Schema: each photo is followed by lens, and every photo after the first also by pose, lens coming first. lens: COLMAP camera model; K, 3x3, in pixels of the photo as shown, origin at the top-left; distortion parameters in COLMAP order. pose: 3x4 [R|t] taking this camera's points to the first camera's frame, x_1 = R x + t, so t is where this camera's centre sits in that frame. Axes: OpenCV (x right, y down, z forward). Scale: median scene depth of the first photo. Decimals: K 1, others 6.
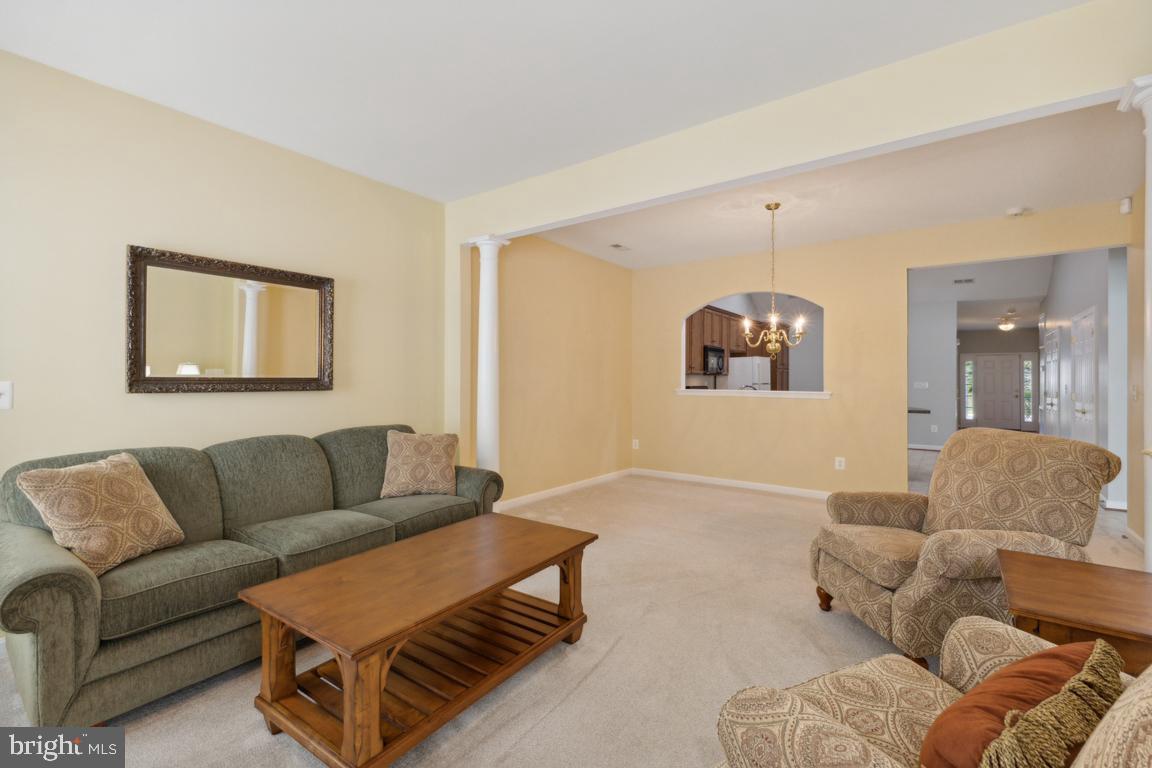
lens RADIAL K [[498.5, 0, 568.9], [0, 498.5, 375.5], [0, 0, 1]] dist [0.012141, -0.002604]
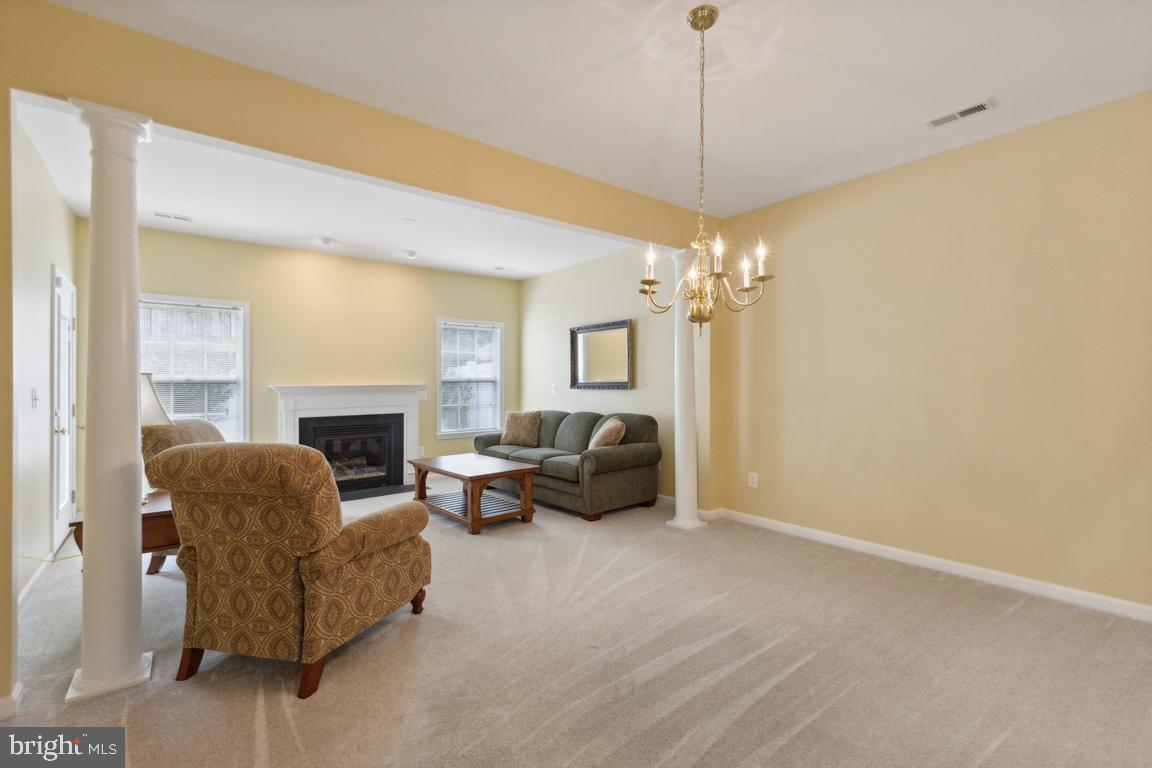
lens RADIAL K [[498.5, 0, 572.0], [0, 498.5, 382.9], [0, 0, 1]] dist [0.012141, -0.002604]
pose [[-0.240907, -0.008181, -0.970514, 1.228451], [0.008708, 0.999906, -0.010590, 0.025970], [0.970509, -0.011003, -0.240813, 1.328691]]
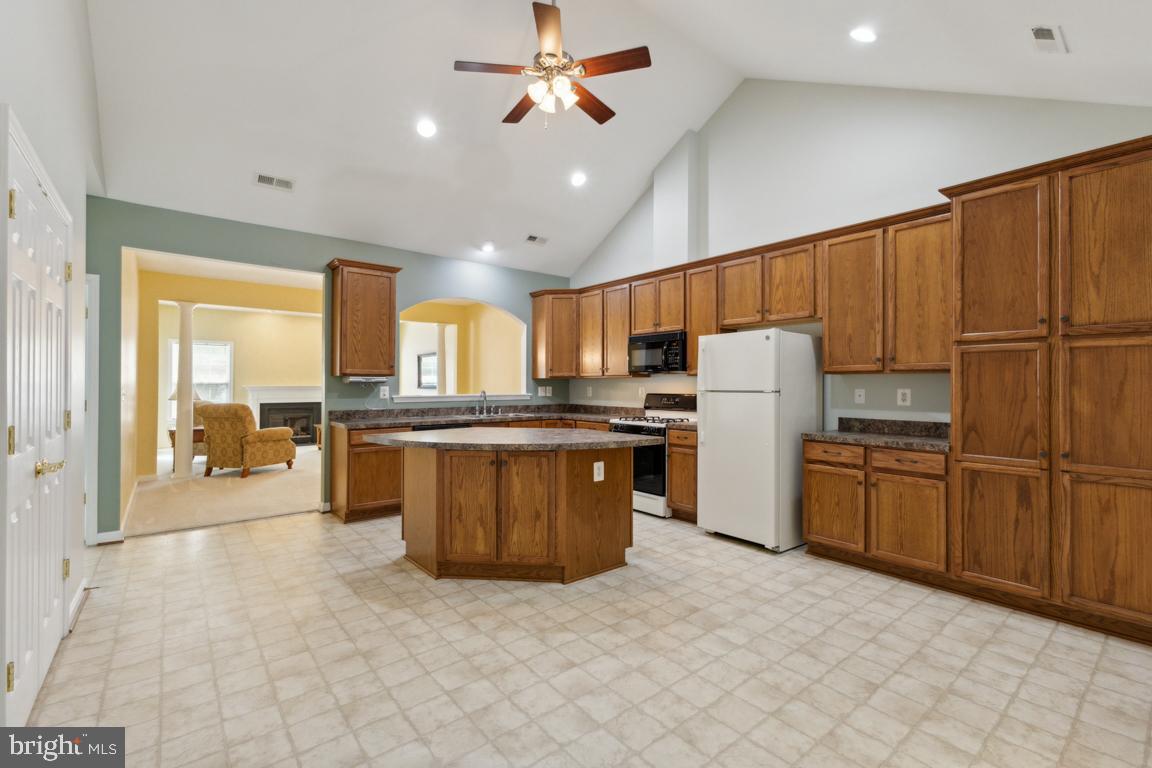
lens RADIAL K [[498.5, 0, 573.8], [0, 498.5, 383.0], [0, 0, 1]] dist [0.012141, -0.002604]
pose [[-0.232976, -0.013297, -0.972392, 1.889583], [0.000065, 0.999906, -0.013688, 0.031371], [0.972482, -0.003252, -0.232954, 2.082340]]
